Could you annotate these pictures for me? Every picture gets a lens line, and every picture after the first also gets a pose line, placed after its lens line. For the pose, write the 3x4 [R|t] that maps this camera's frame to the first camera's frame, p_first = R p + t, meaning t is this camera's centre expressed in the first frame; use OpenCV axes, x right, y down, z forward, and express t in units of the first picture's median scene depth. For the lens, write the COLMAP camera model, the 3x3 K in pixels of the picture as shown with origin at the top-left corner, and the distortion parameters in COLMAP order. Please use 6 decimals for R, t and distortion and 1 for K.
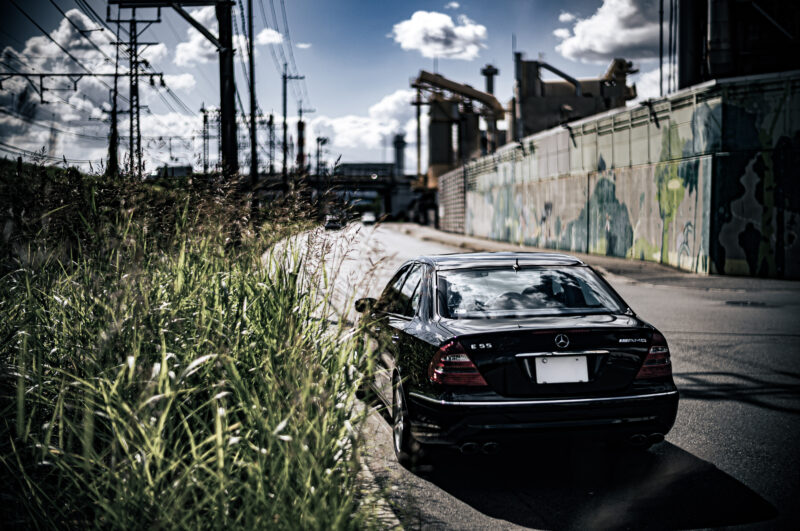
lens RADIAL K [[1197.9, 0, 398.7], [0, 1197.9, 211.4], [0, 0, 1]] dist [0.002283, 0.019676]
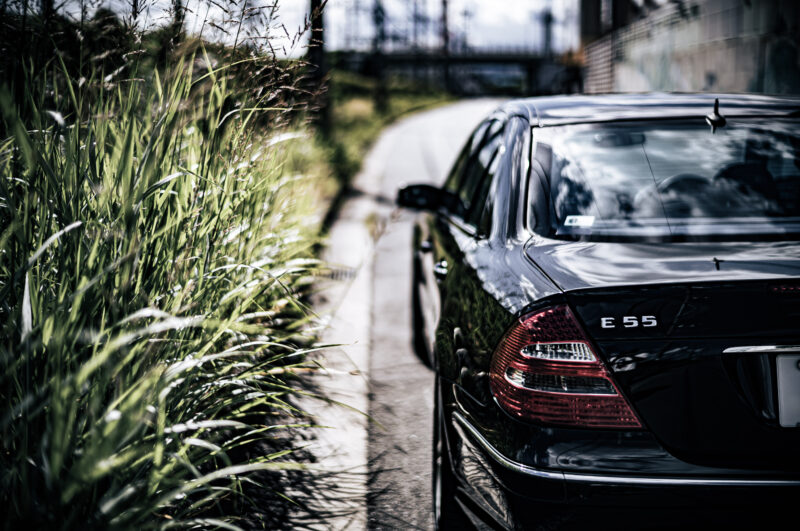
lens RADIAL K [[1197.9, 0, 398.7], [0, 1197.9, 211.4], [0, 0, 1]] dist [0.002283, 0.019676]
pose [[0.992499, 0.020397, -0.120535, 0.009948], [-0.008264, 0.994921, 0.100318, 0.009756], [0.121969, -0.098570, 0.987627, 0.147967]]
